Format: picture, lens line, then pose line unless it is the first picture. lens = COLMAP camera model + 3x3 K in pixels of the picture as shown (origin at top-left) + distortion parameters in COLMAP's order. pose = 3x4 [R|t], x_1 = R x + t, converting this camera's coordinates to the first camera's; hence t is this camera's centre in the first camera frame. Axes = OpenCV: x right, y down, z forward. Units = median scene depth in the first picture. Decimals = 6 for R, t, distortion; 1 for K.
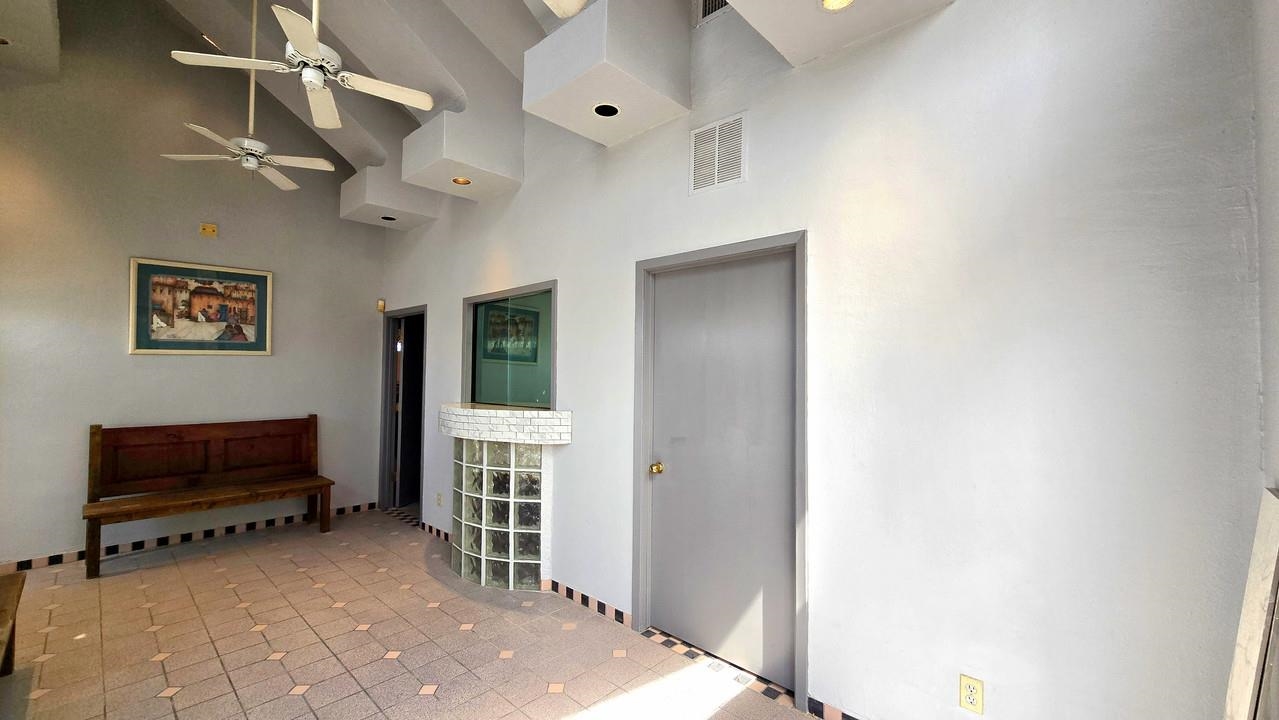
lens RADIAL K [[523.9, 0, 637.6], [0, 523.9, 360.7], [0, 0, 1]] dist [-0.001883, 0.000410]
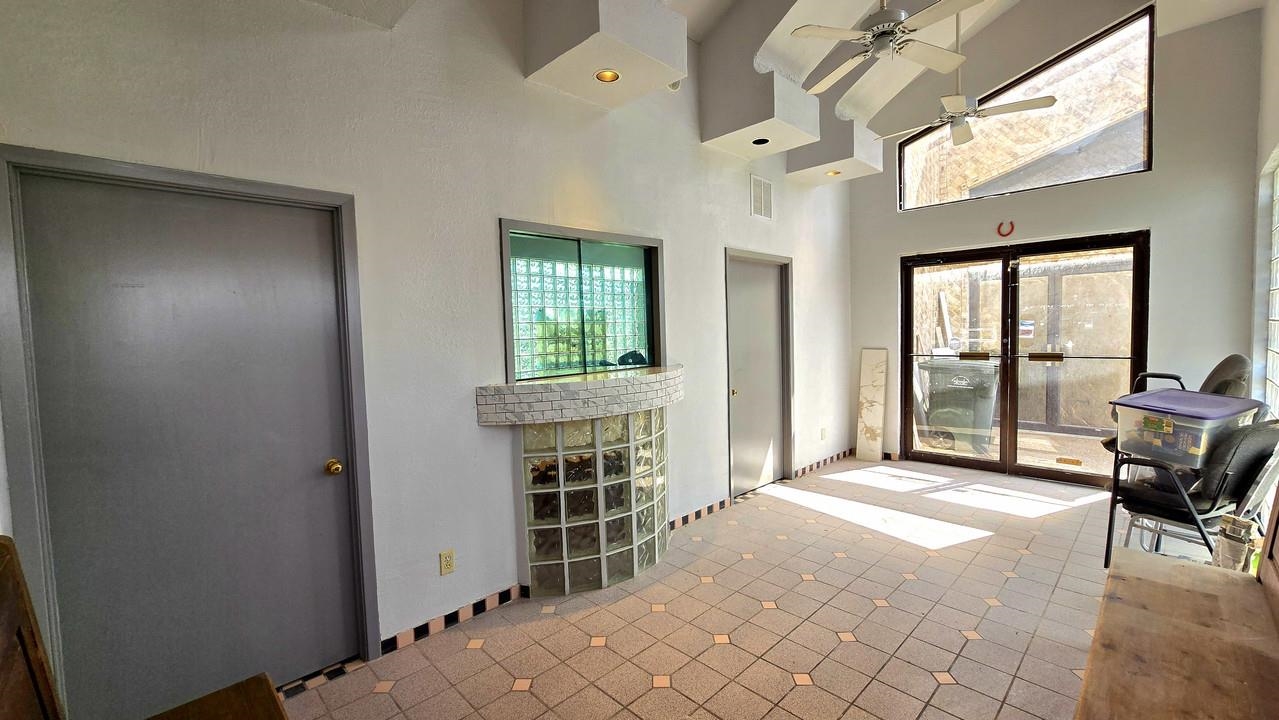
lens RADIAL K [[523.9, 0, 637.6], [0, 523.9, 360.7], [0, 0, 1]] dist [-0.001883, 0.000410]
pose [[0.038027, -0.069198, 0.996878, -1.369749], [0.003672, 0.997602, 0.069108, 0.012663], [-0.999270, 0.001033, 0.038190, 1.148738]]
